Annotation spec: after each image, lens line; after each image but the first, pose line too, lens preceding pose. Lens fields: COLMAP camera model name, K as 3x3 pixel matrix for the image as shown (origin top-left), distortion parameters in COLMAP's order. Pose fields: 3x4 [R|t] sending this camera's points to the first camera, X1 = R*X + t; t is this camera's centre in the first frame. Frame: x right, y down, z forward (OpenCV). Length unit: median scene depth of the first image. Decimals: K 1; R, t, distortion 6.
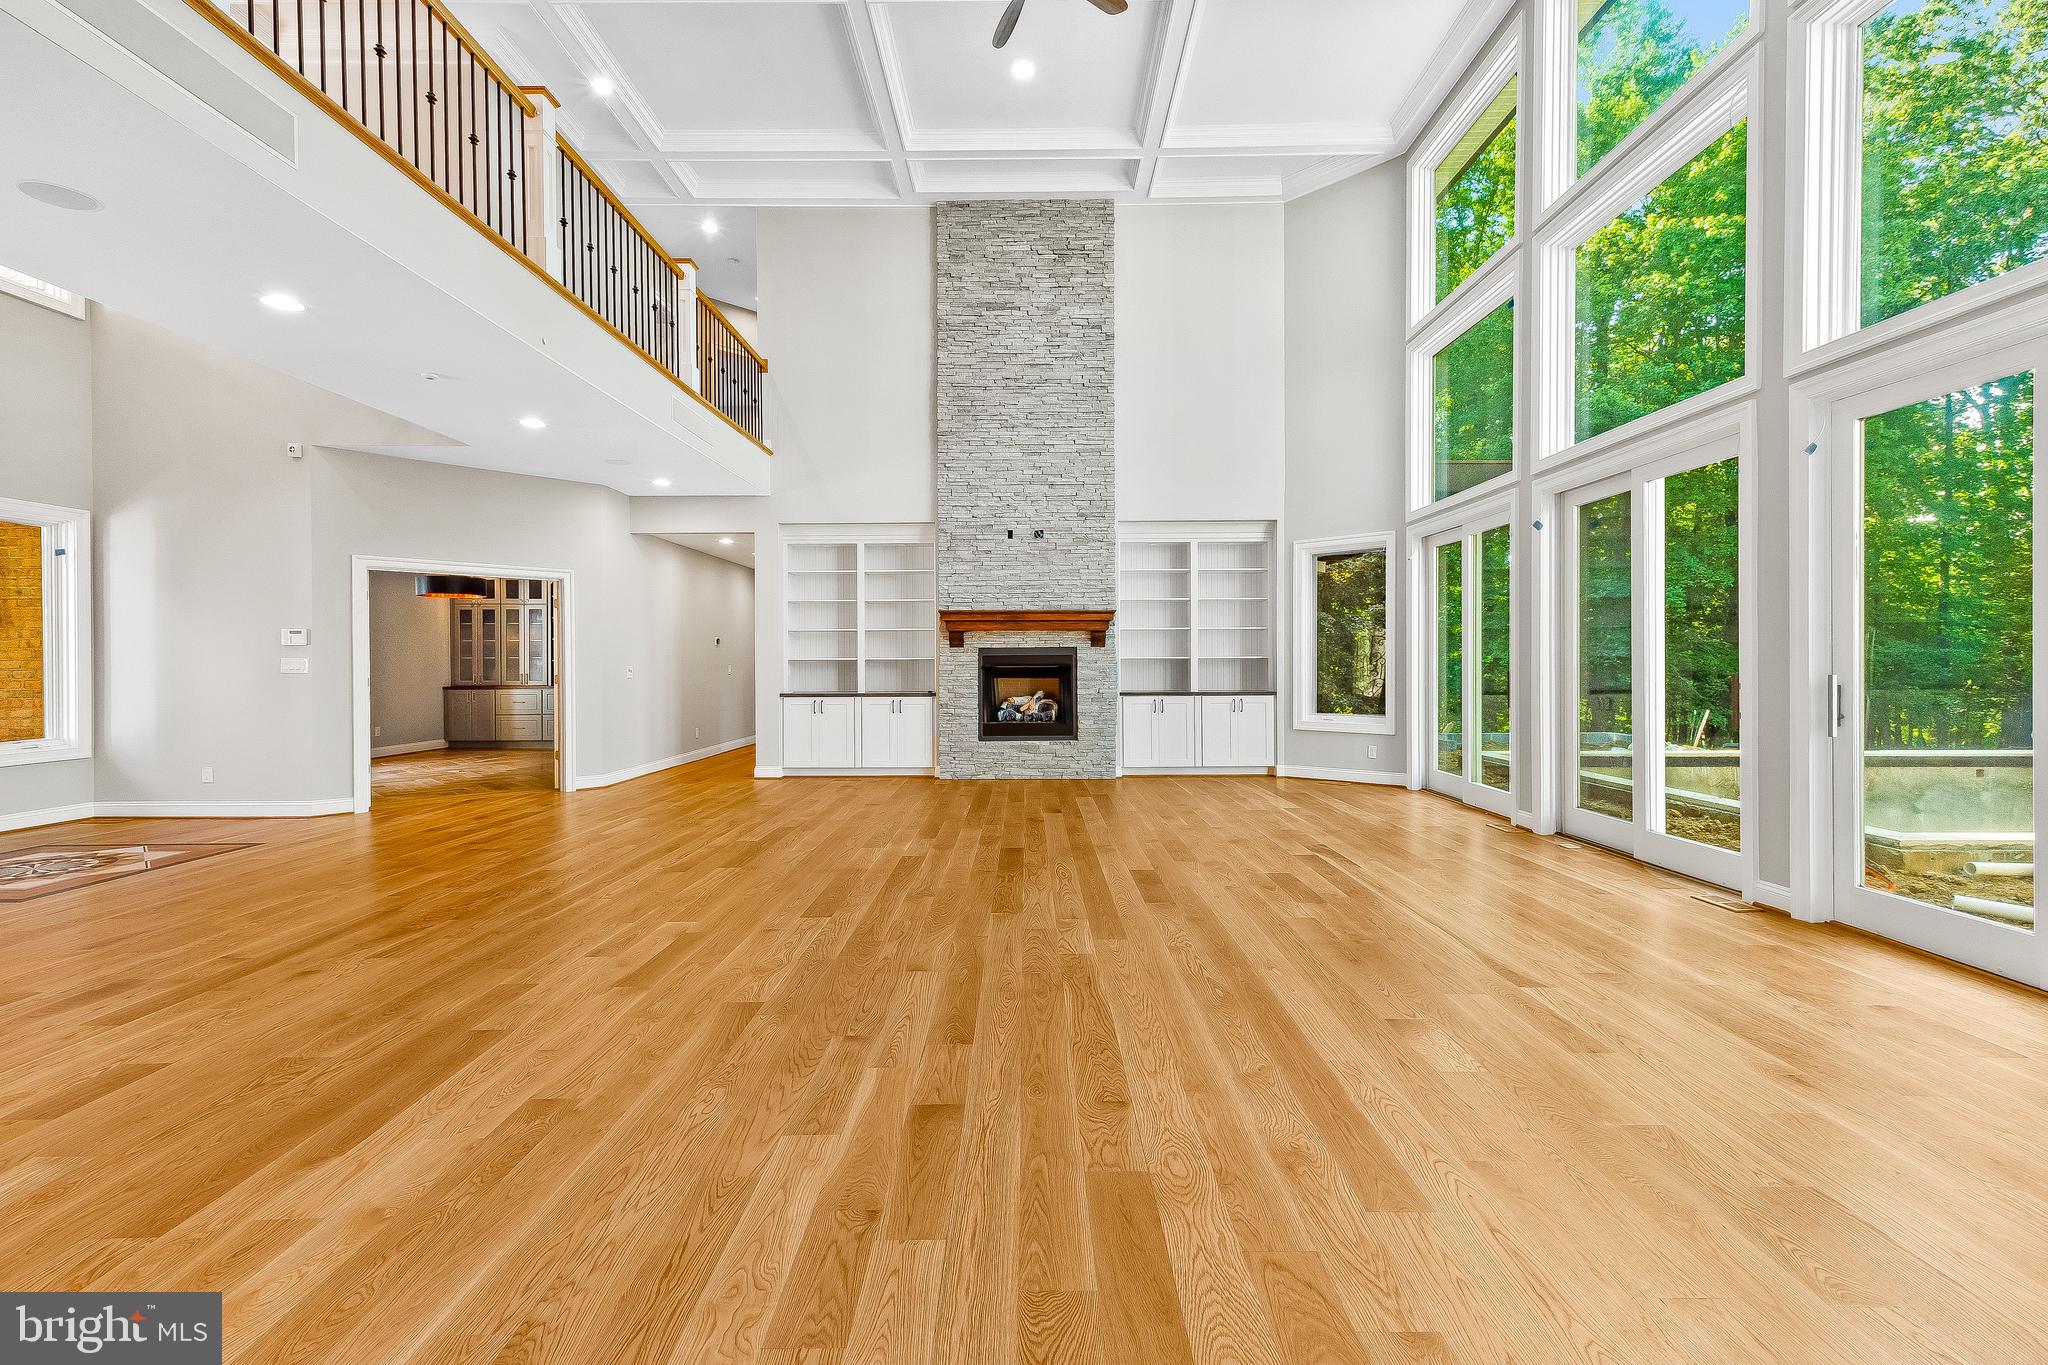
lens RADIAL K [[898.0, 0, 1030.2], [0, 898.0, 671.6], [0, 0, 1]] dist [0.020904, -0.000192]
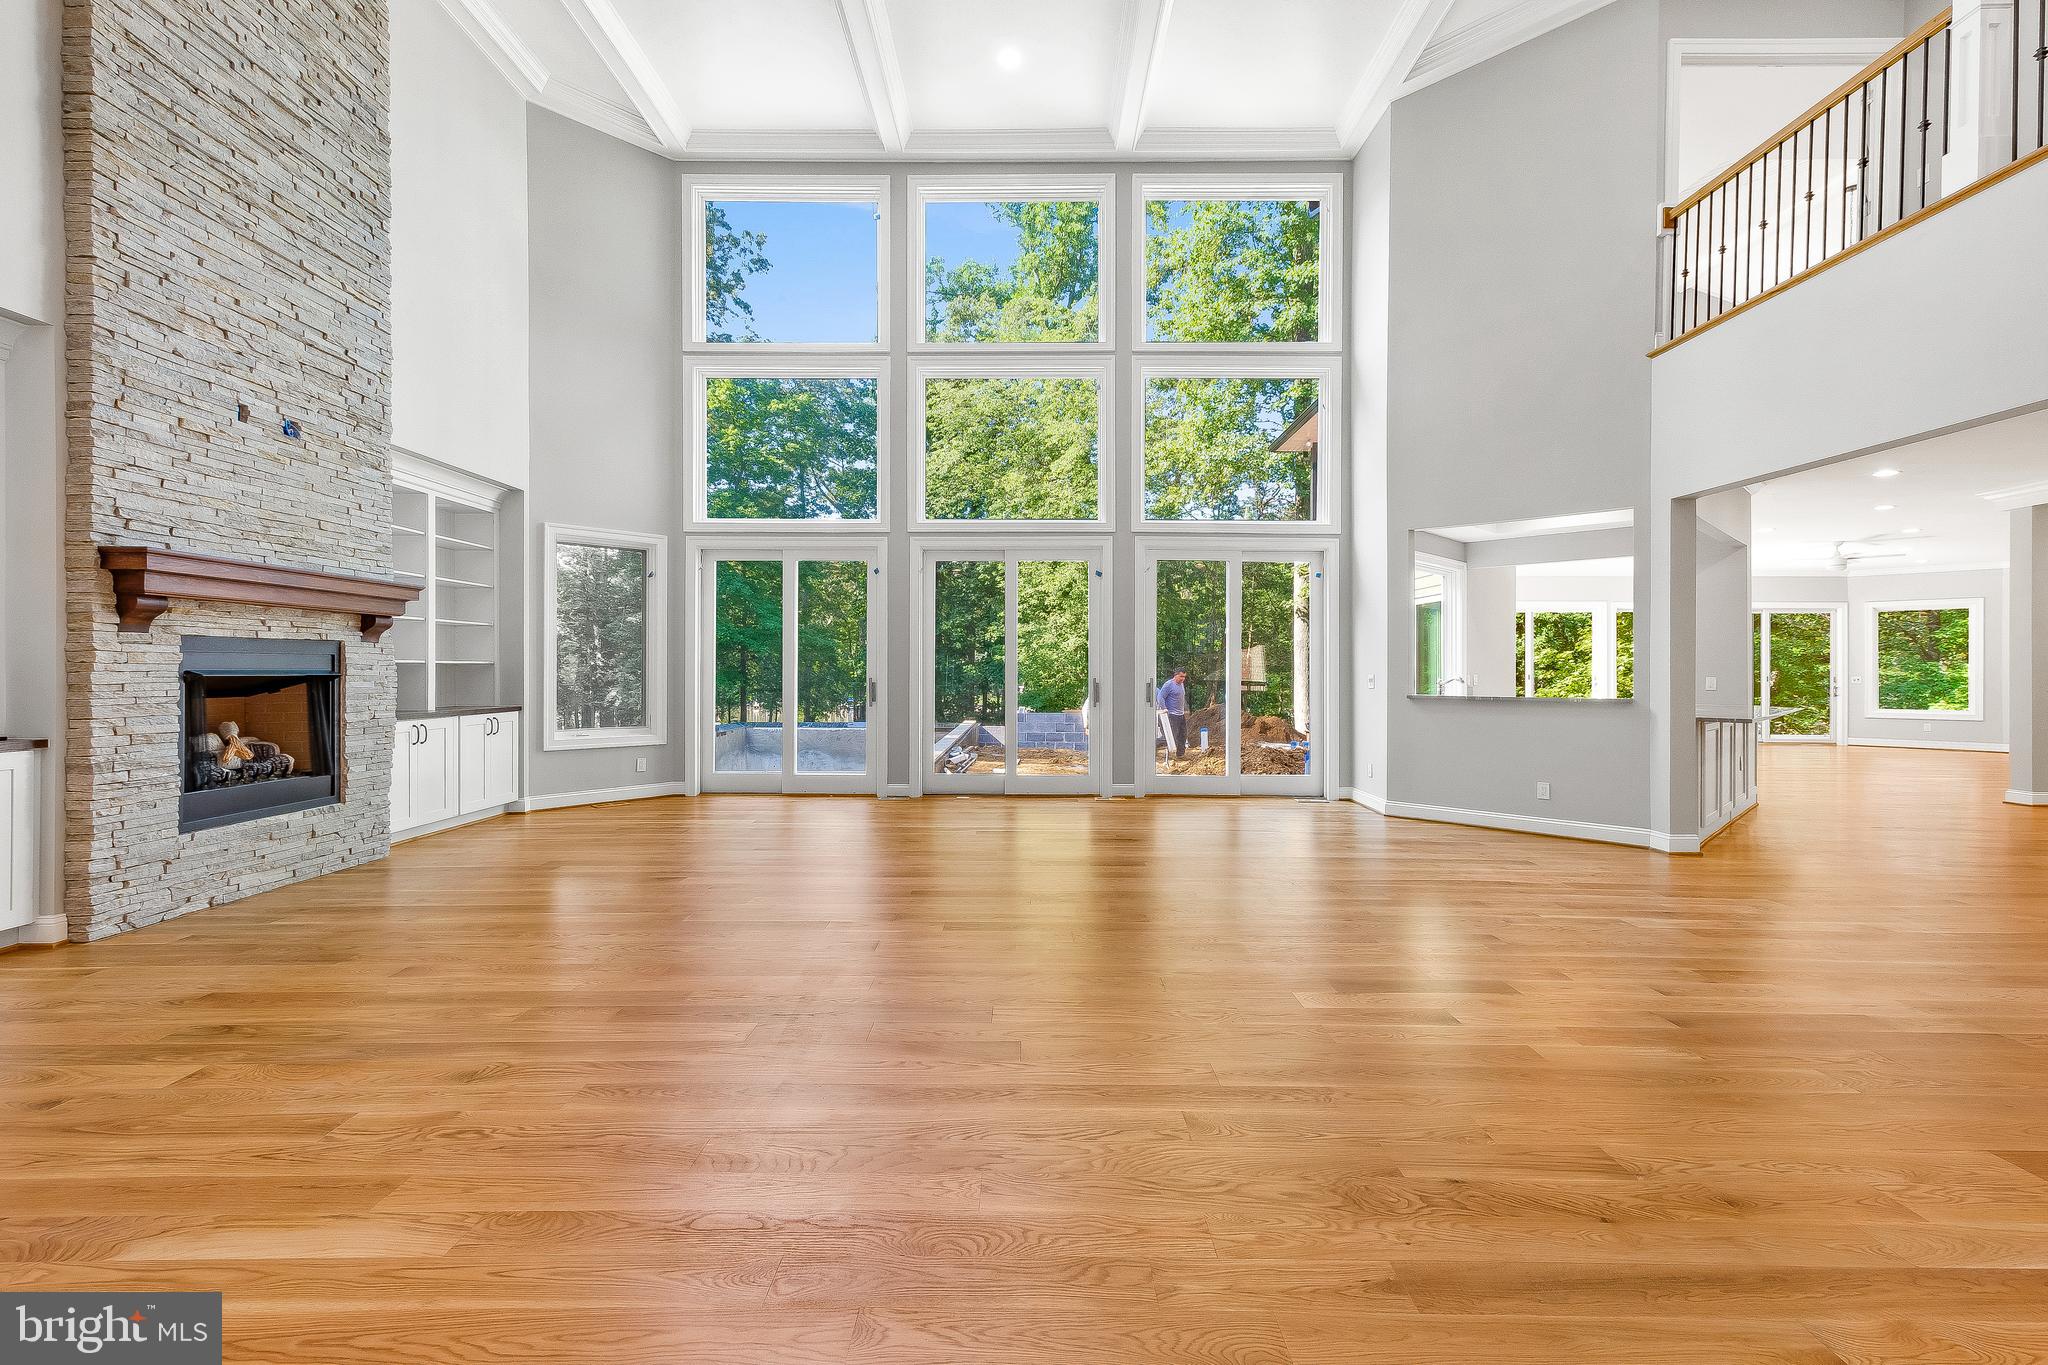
lens RADIAL K [[898.0, 0, 1030.2], [0, 898.0, 671.6], [0, 0, 1]] dist [0.020904, -0.000192]
pose [[0.007507, 0.003014, 0.999967, -0.531256], [0.005593, 0.999980, -0.003056, -0.003337], [-0.999956, 0.005615, 0.007490, 0.554713]]
